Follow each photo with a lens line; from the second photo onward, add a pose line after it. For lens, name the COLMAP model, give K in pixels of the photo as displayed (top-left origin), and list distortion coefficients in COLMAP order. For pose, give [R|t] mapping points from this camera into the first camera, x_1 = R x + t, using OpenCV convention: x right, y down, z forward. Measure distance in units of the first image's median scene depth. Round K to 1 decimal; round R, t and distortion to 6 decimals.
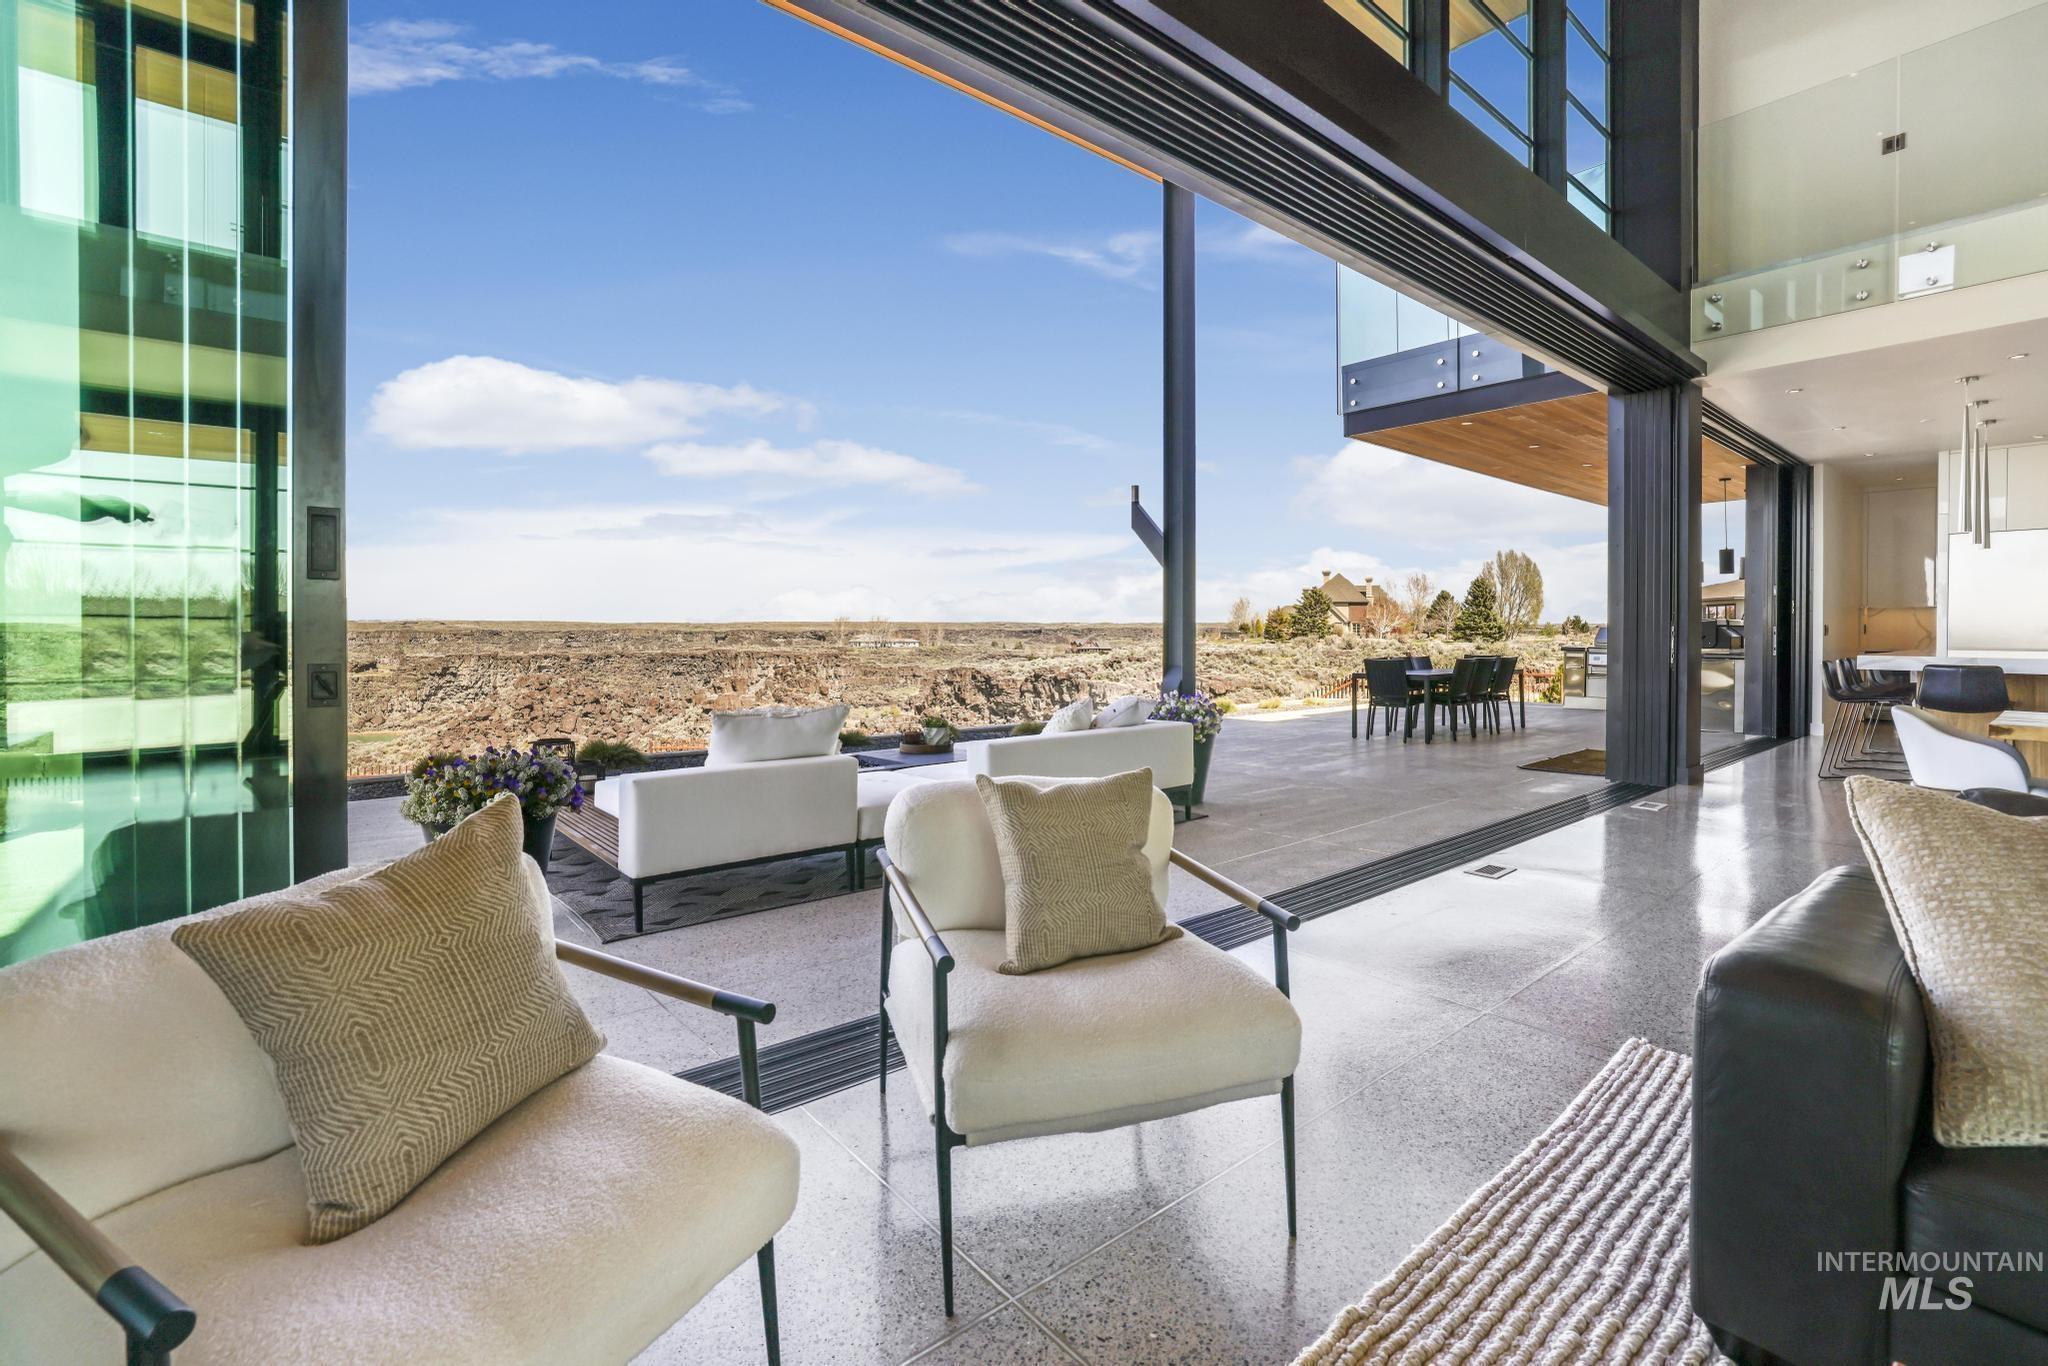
lens RADIAL K [[889.3, 0, 994.5], [0, 889.3, 639.3], [0, 0, 1]] dist [-0.016521, 0.000741]
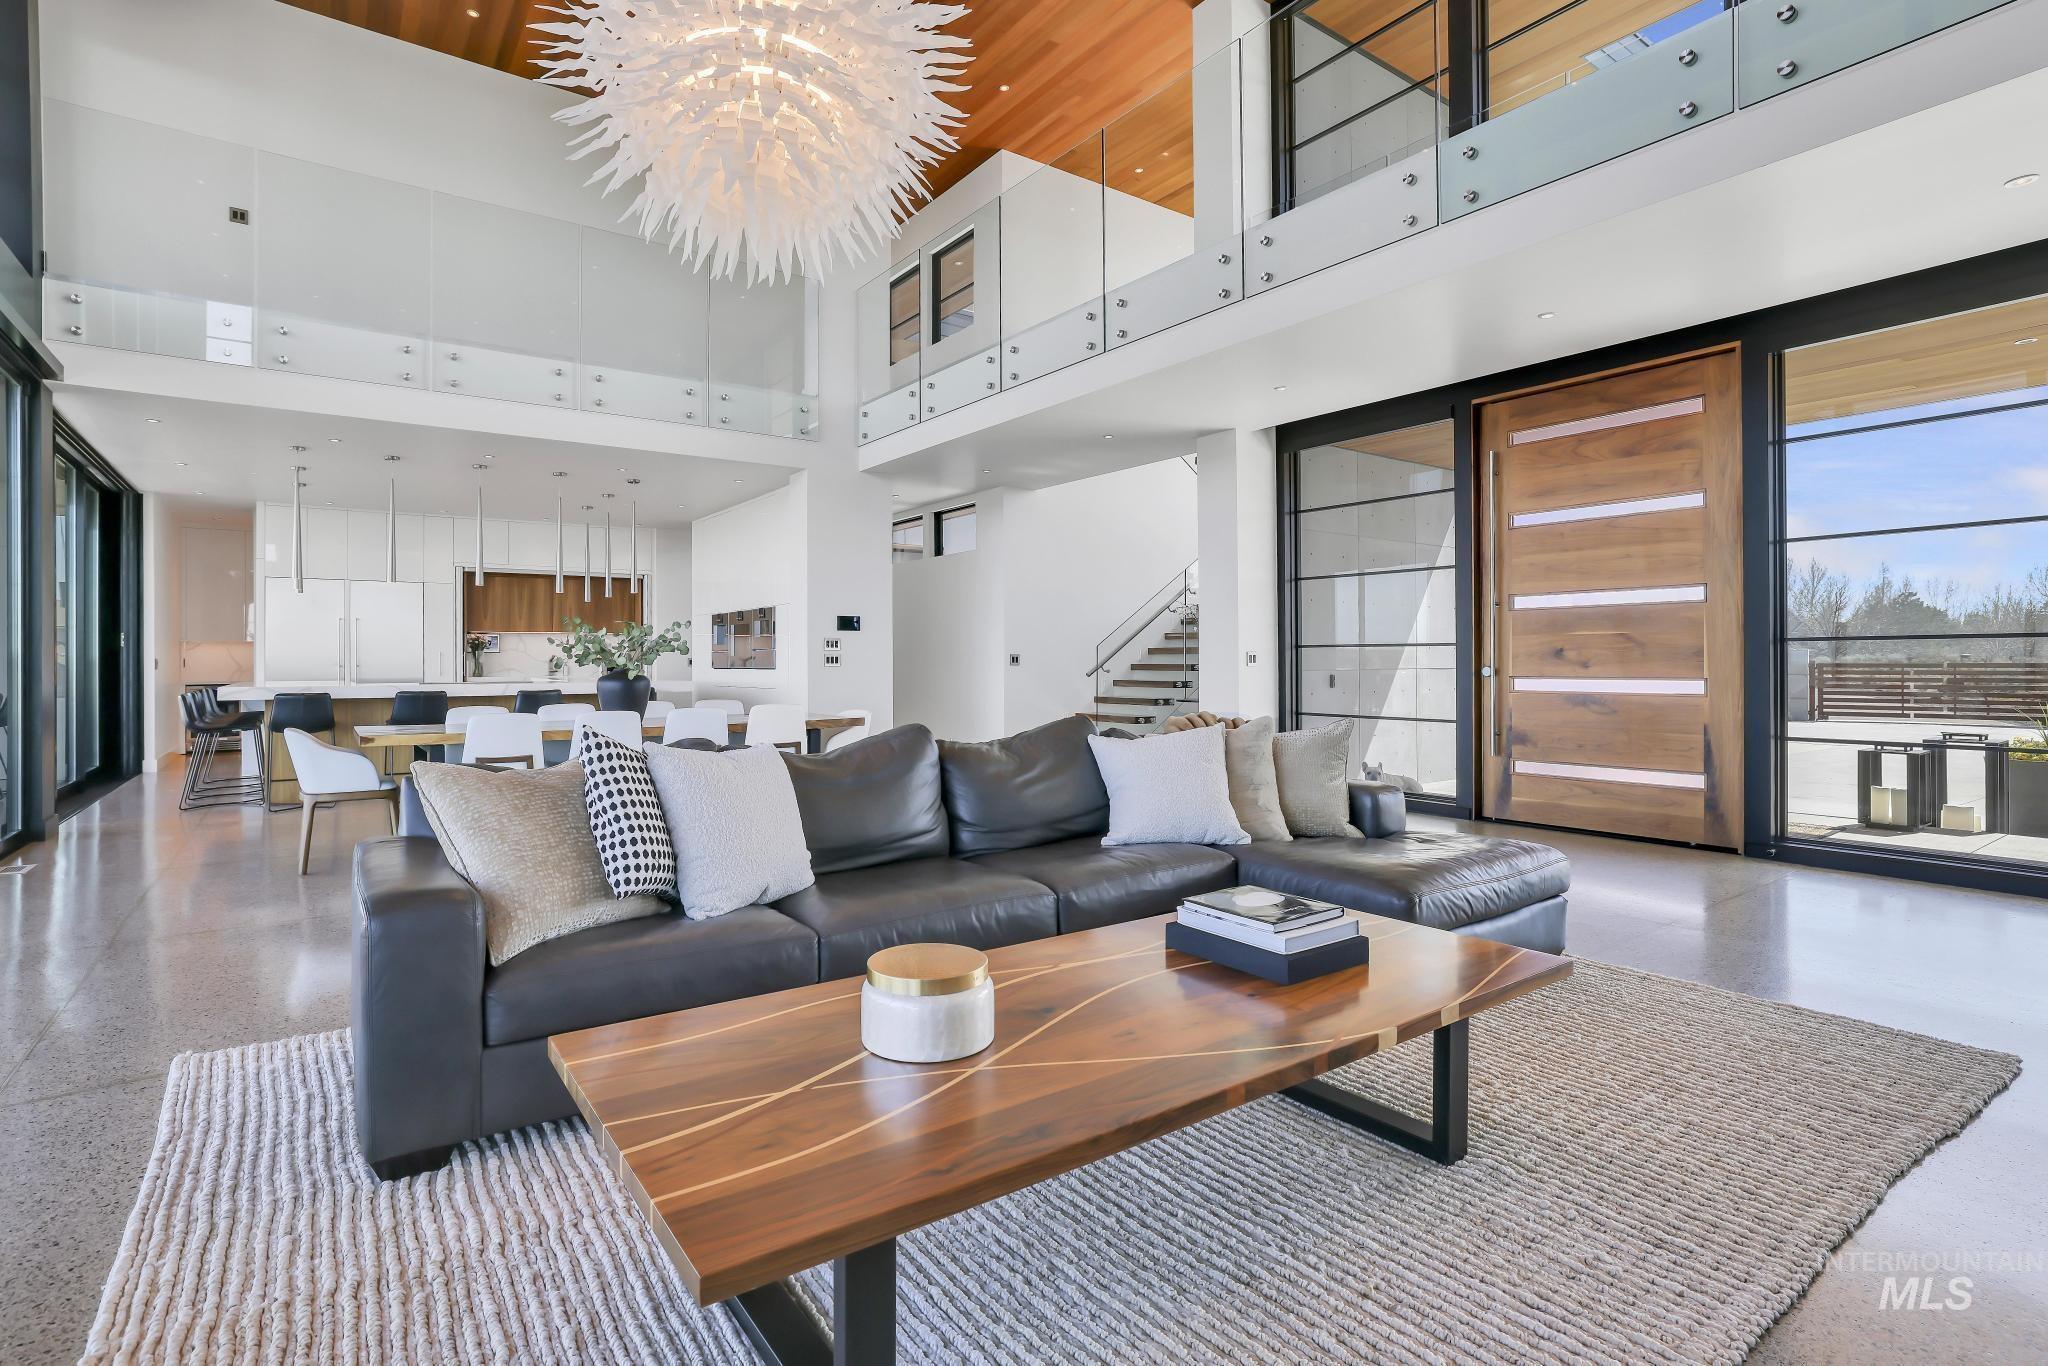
lens RADIAL K [[969.6, 0, 1001.8], [0, 969.6, 672.6], [0, 0, 1]] dist [-0.006278, 0.001675]
pose [[0.067790, -0.012737, 0.997618, -0.491975], [0.014471, 0.999826, 0.011781, 0.001652], [-0.997595, 0.013638, 0.067963, -0.081798]]
